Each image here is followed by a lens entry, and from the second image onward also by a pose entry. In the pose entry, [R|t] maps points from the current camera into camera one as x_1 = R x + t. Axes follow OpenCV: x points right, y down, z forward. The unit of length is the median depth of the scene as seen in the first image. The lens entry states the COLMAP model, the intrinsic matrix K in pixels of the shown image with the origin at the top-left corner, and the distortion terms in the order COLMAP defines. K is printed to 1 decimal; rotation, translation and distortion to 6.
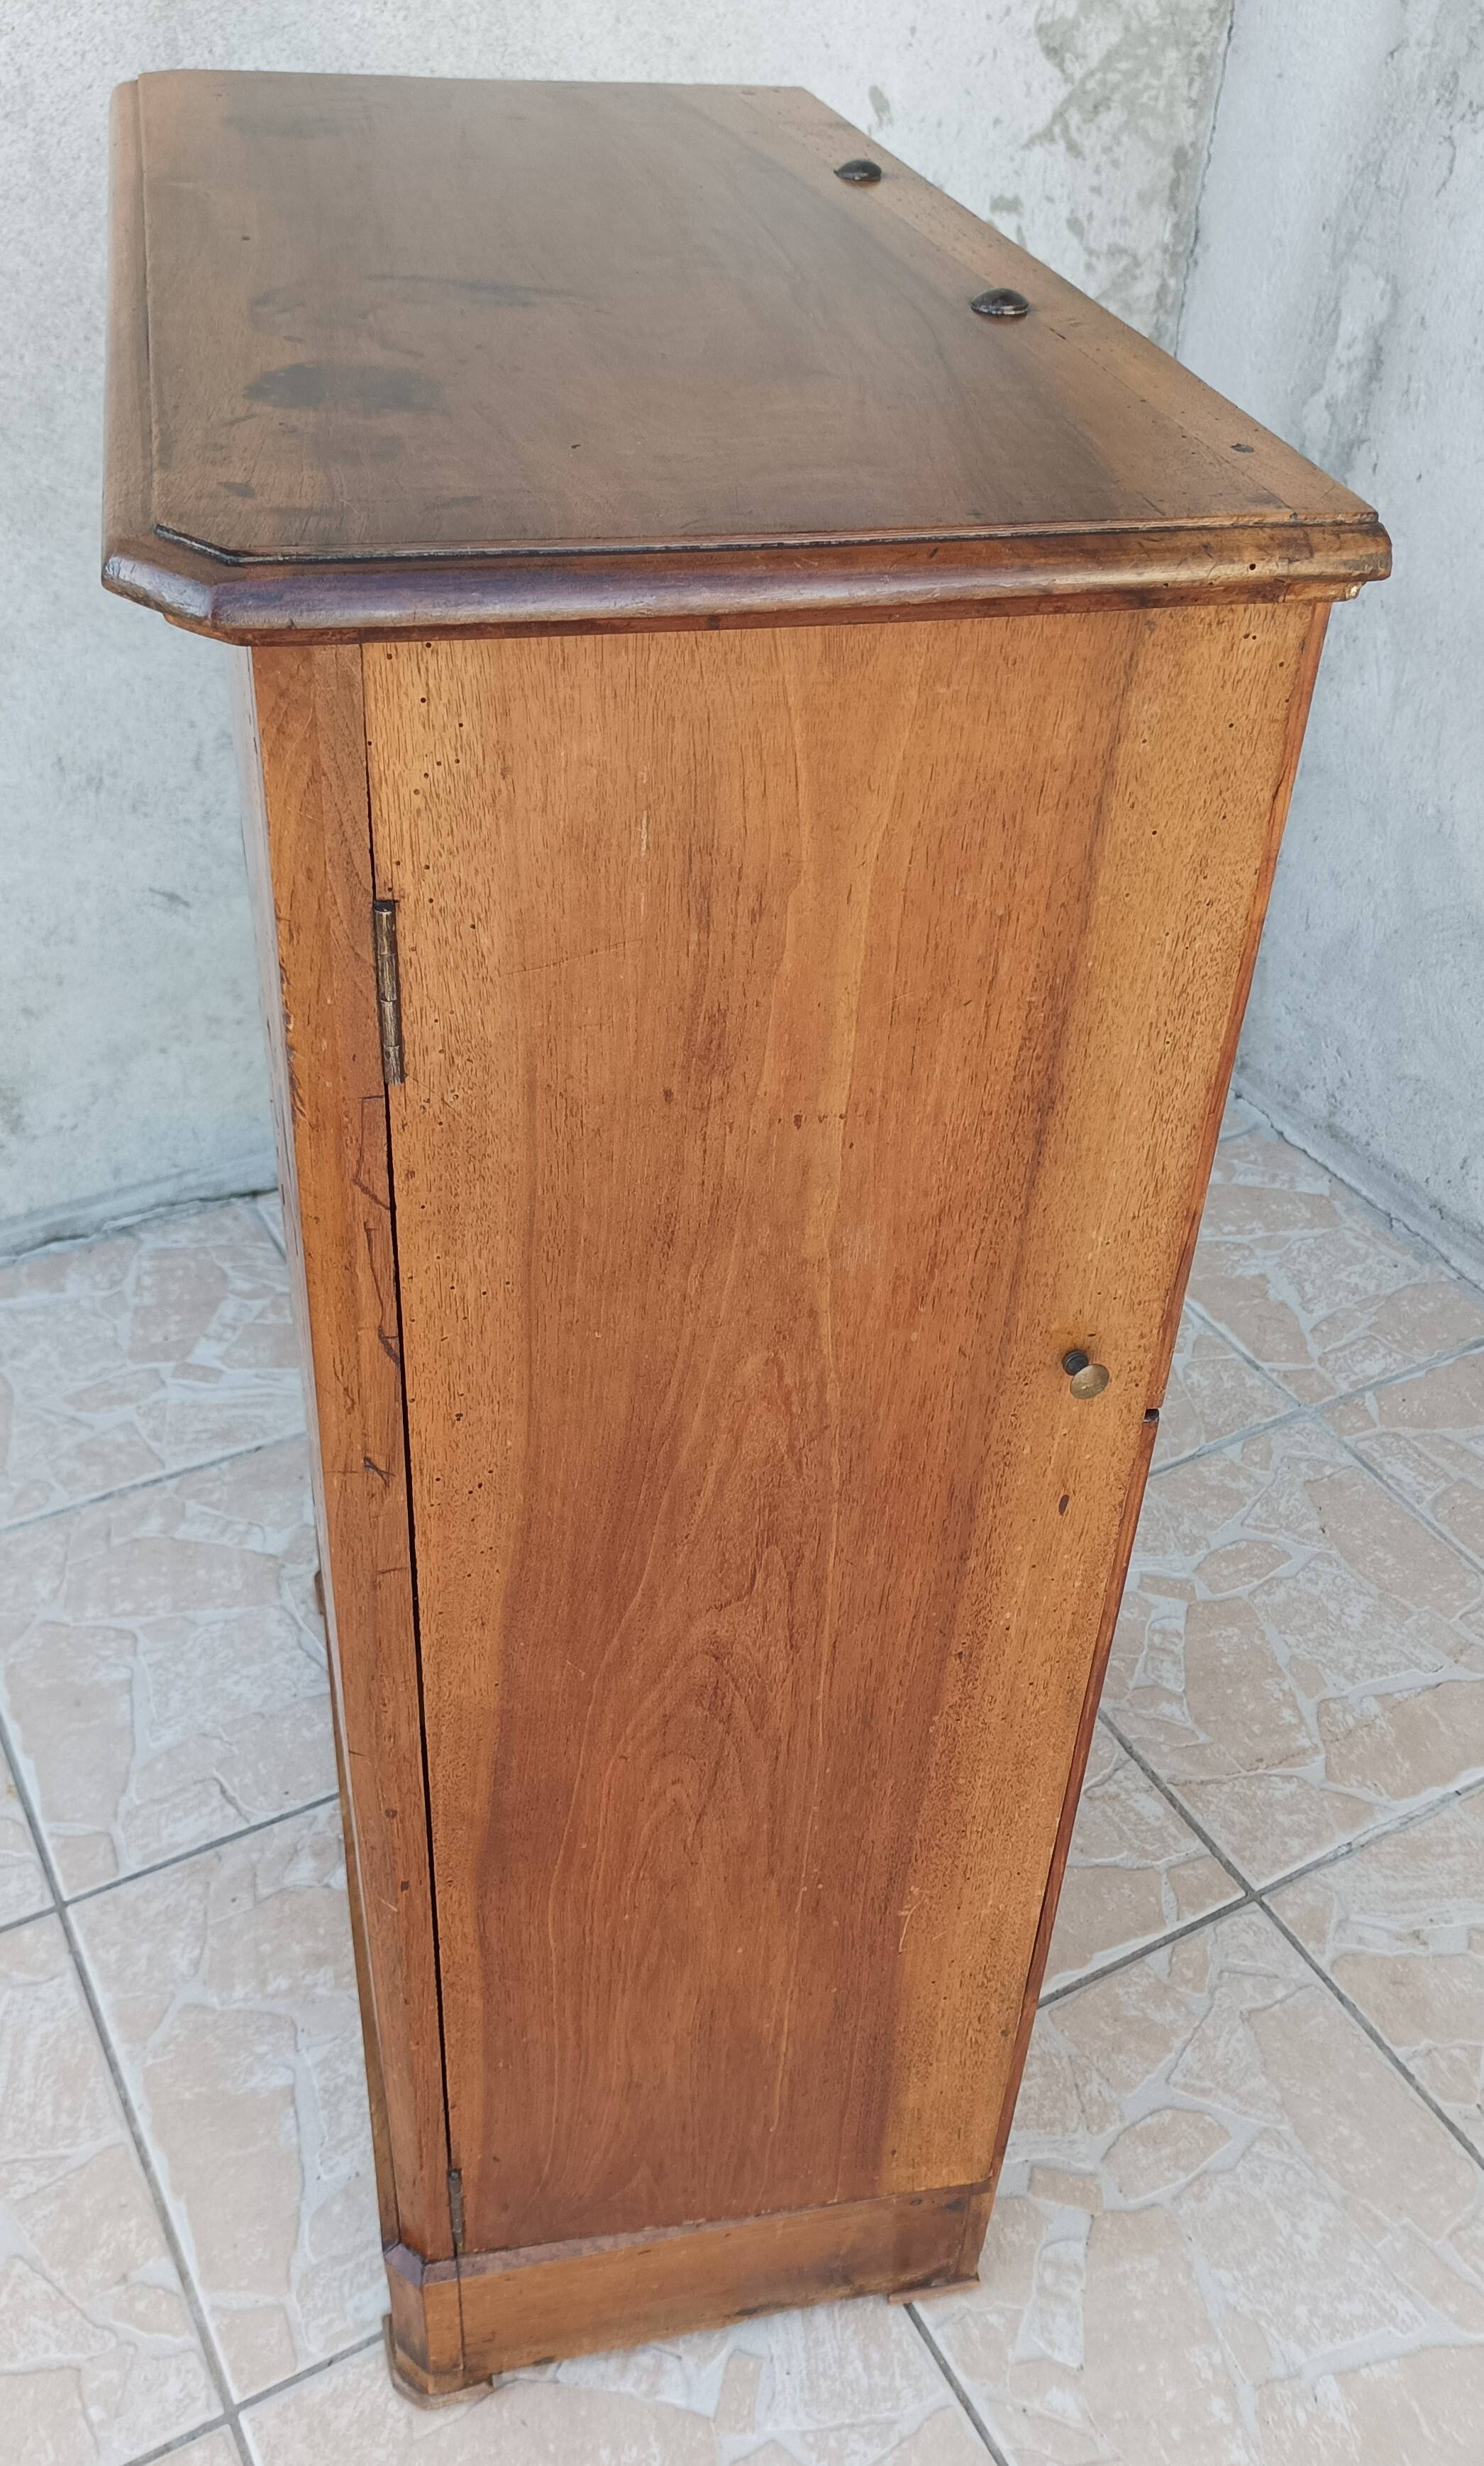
lens RADIAL K [[2110.6, 0, 714.4], [0, 2110.6, 1203.9], [0, 0, 1]] dist [0.021825, -0.014913]
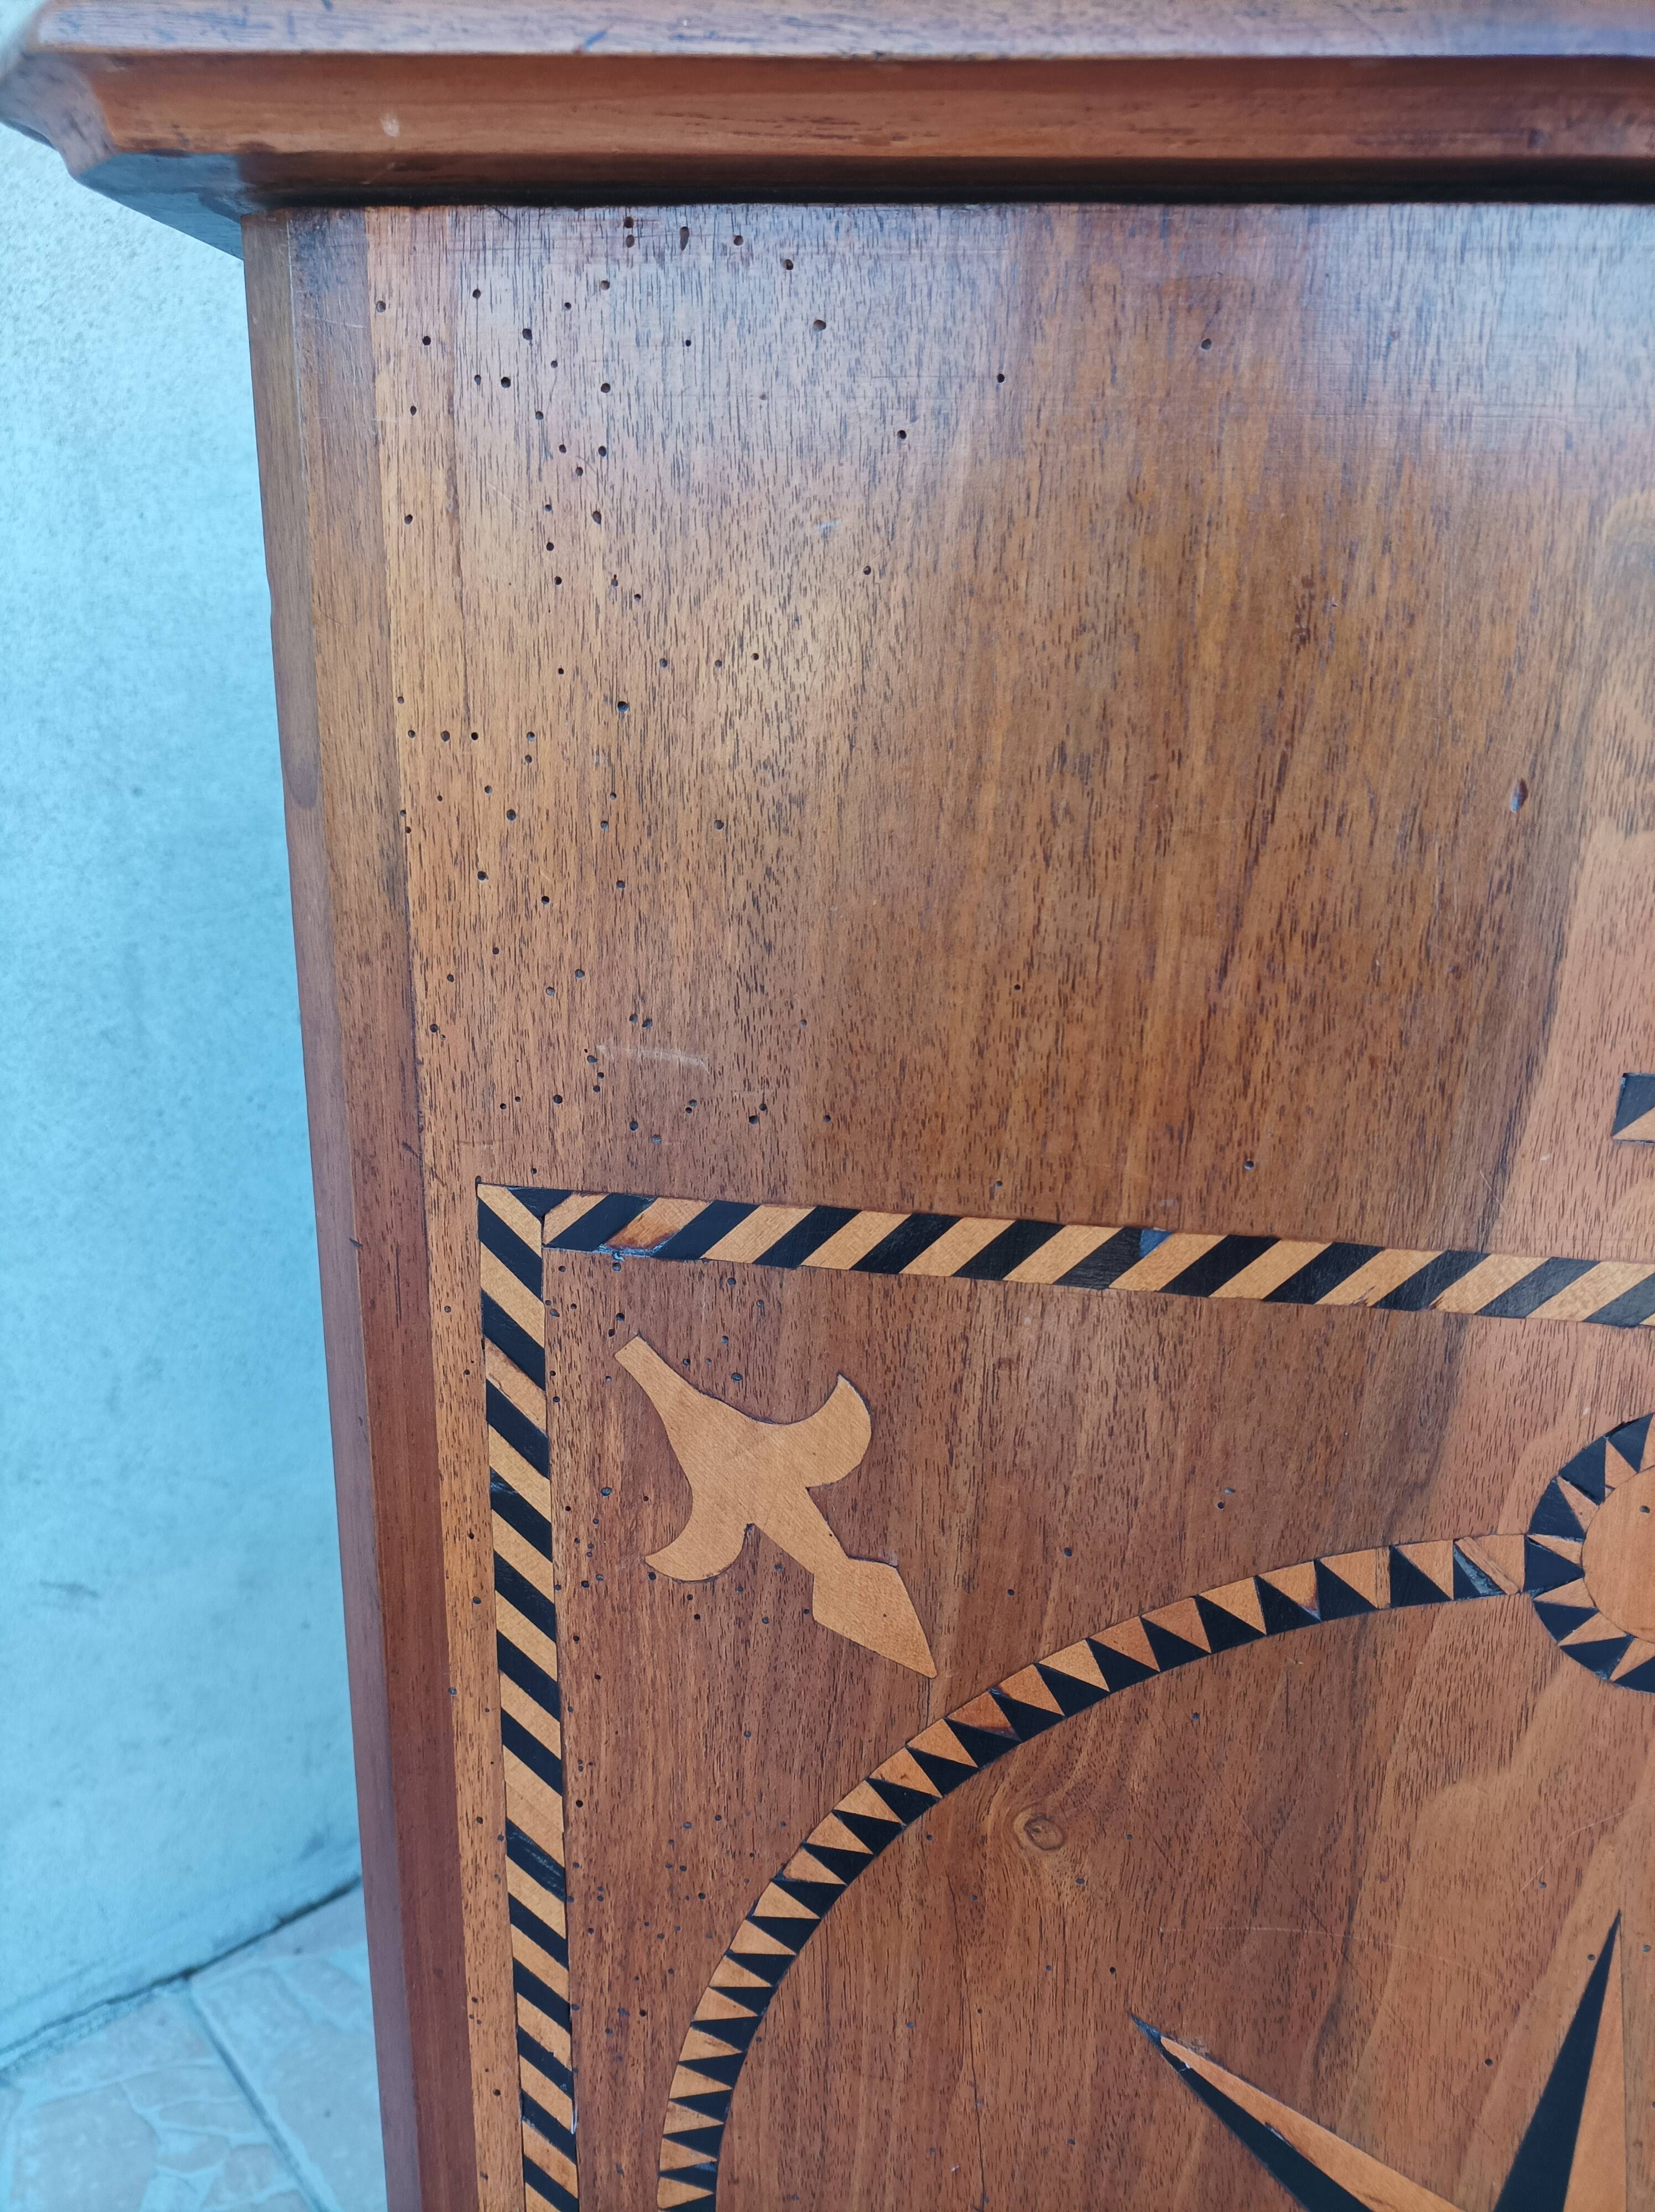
lens RADIAL K [[1661.1, 0, 816.5], [0, 1661.1, 1105.3], [0, 0, 1]] dist [0.018984, -0.016718]
pose [[0.974545, -0.081541, 0.208836, -0.126447], [0.144721, 0.940241, -0.308224, -0.097441], [-0.171223, 0.330602, 0.928108, 0.409362]]
